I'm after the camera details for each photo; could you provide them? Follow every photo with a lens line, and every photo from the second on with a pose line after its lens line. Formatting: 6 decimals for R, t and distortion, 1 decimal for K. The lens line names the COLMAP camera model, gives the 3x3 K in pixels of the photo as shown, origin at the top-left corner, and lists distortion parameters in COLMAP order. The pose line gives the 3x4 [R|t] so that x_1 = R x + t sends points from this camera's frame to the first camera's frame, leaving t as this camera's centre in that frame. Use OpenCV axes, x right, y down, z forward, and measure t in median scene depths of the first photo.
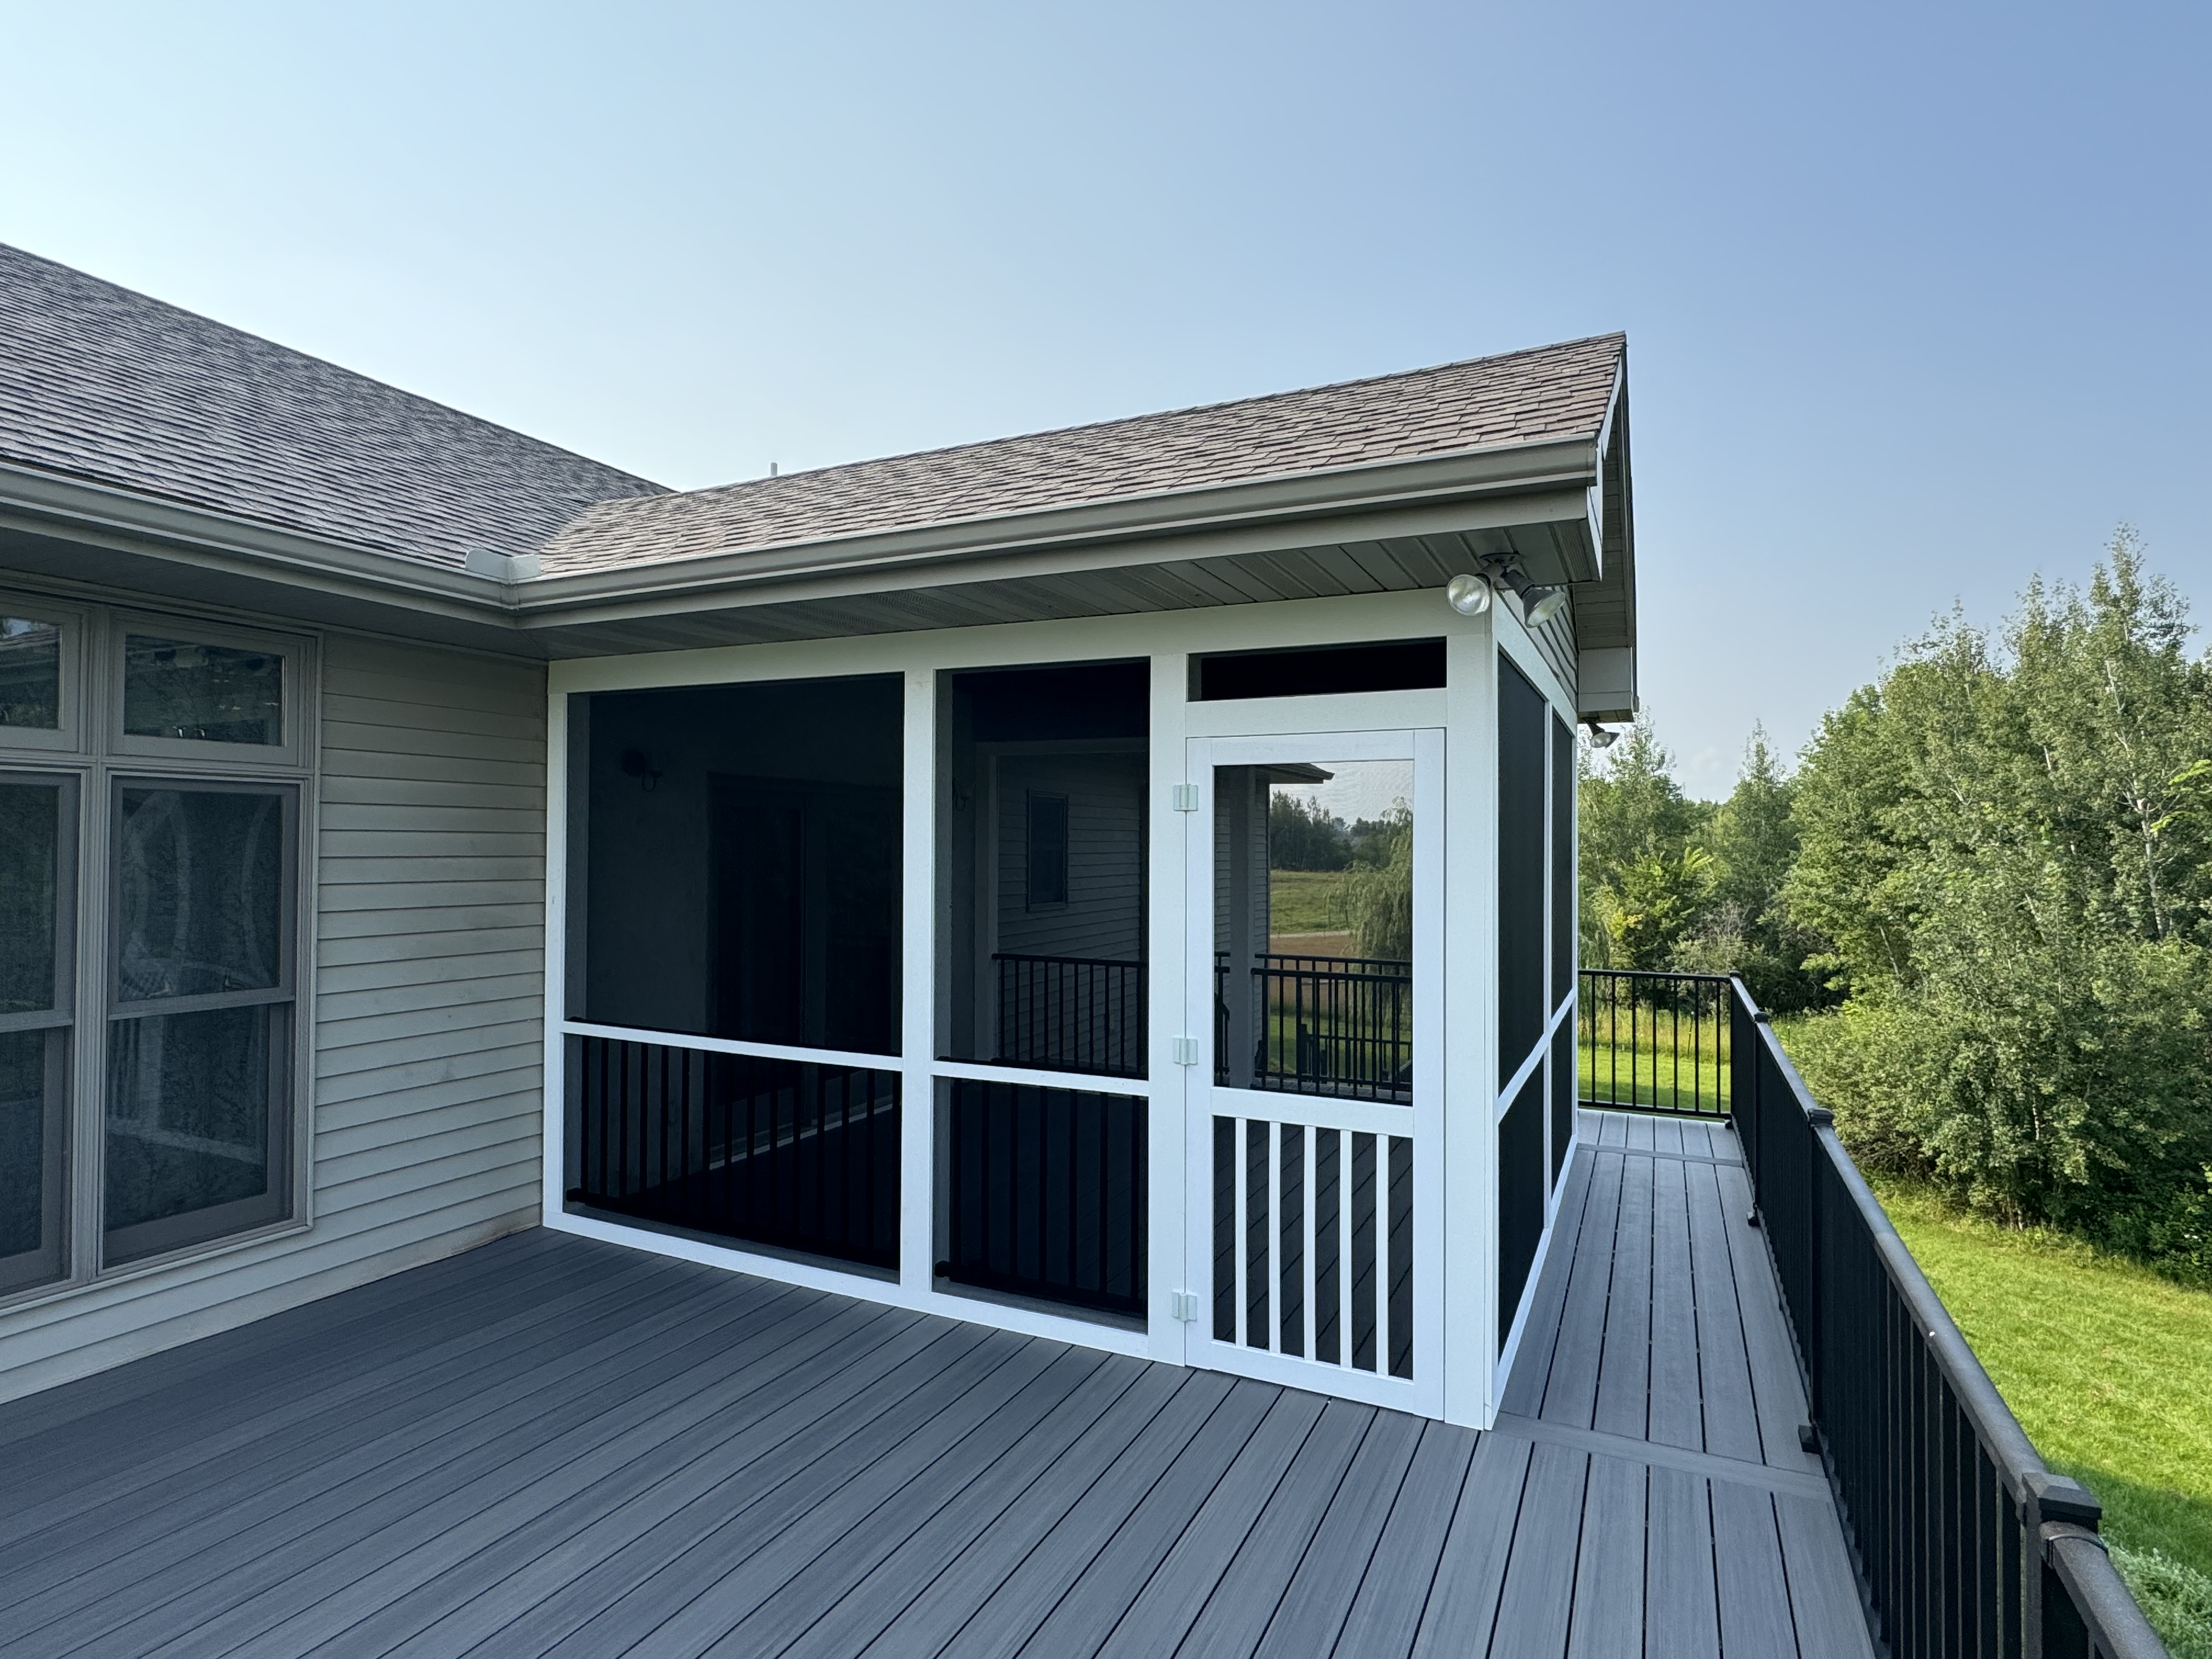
lens RADIAL K [[1147.1, 0, 1106.0], [0, 1147.1, 829.5], [0, 0, 1]] dist [-0.001957, -0.000447]
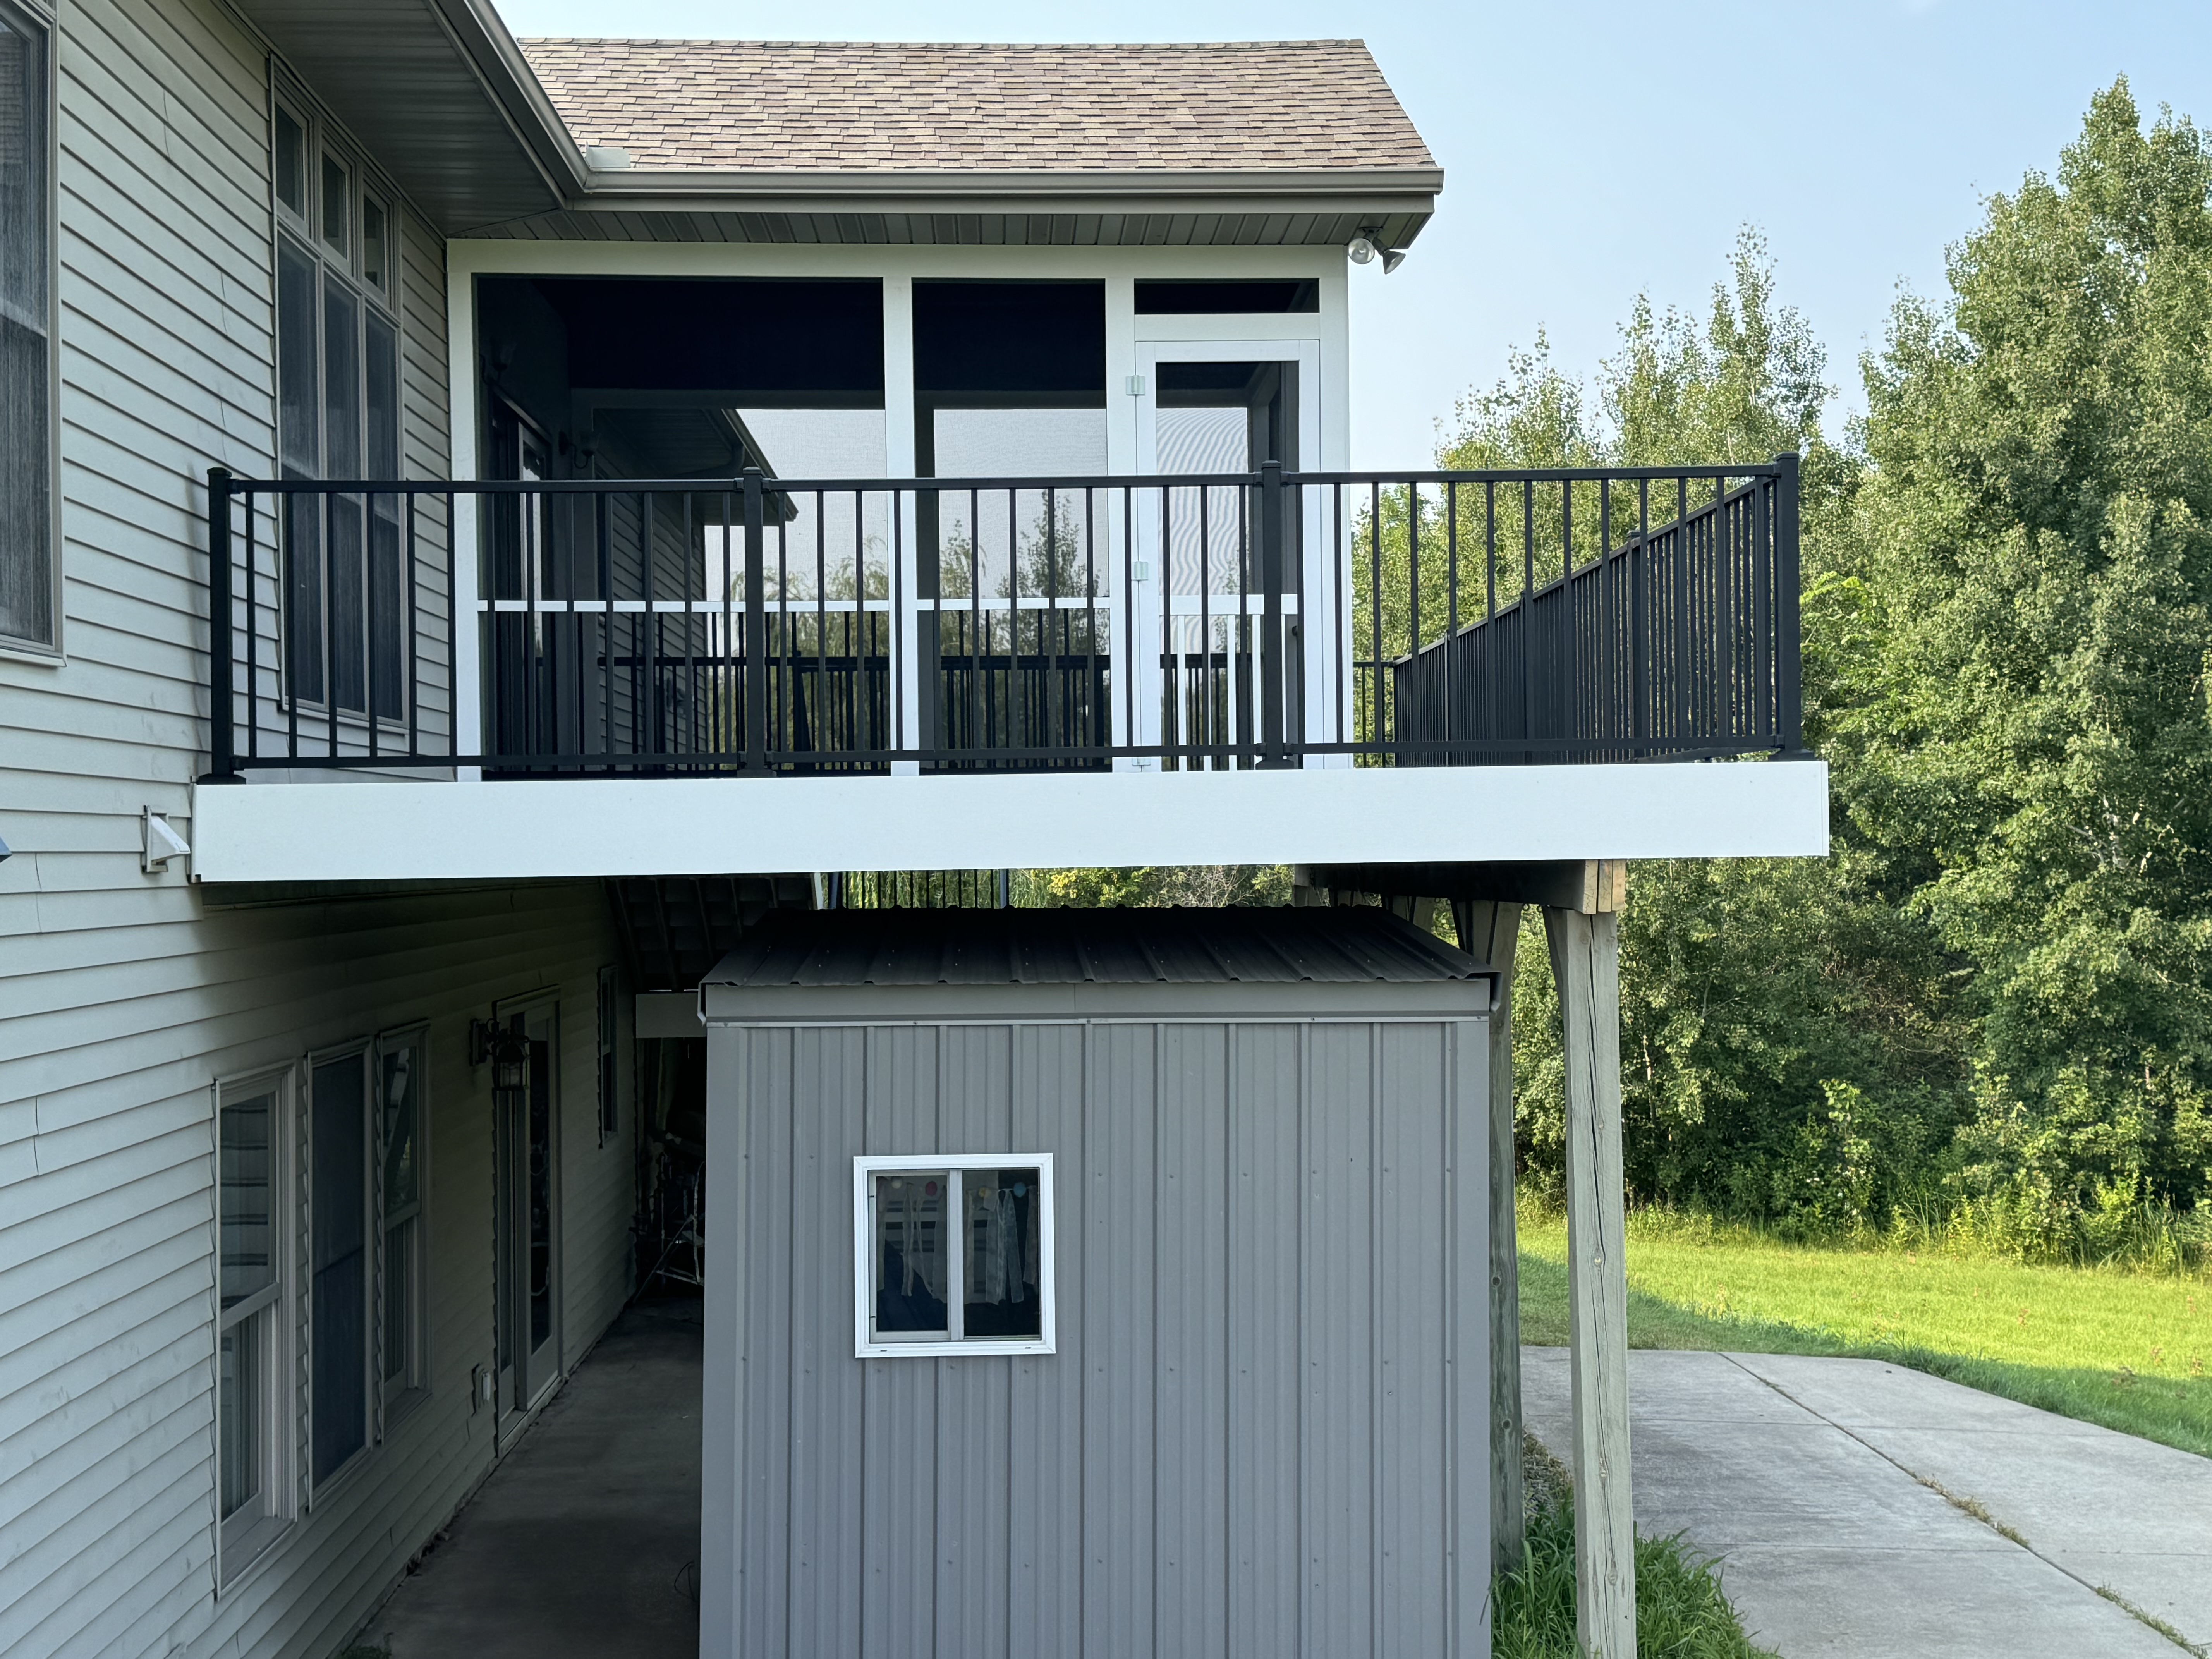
lens RADIAL K [[2669.8, 0, 1106.0], [0, 2669.8, 829.5], [0, 0, 1]] dist [0.160968, 0.005532]
pose [[0.885775, -0.018193, 0.463758, -0.280099], [0.013300, 0.999816, 0.013820, 0.088192], [-0.463924, -0.006074, 0.885854, -0.351646]]
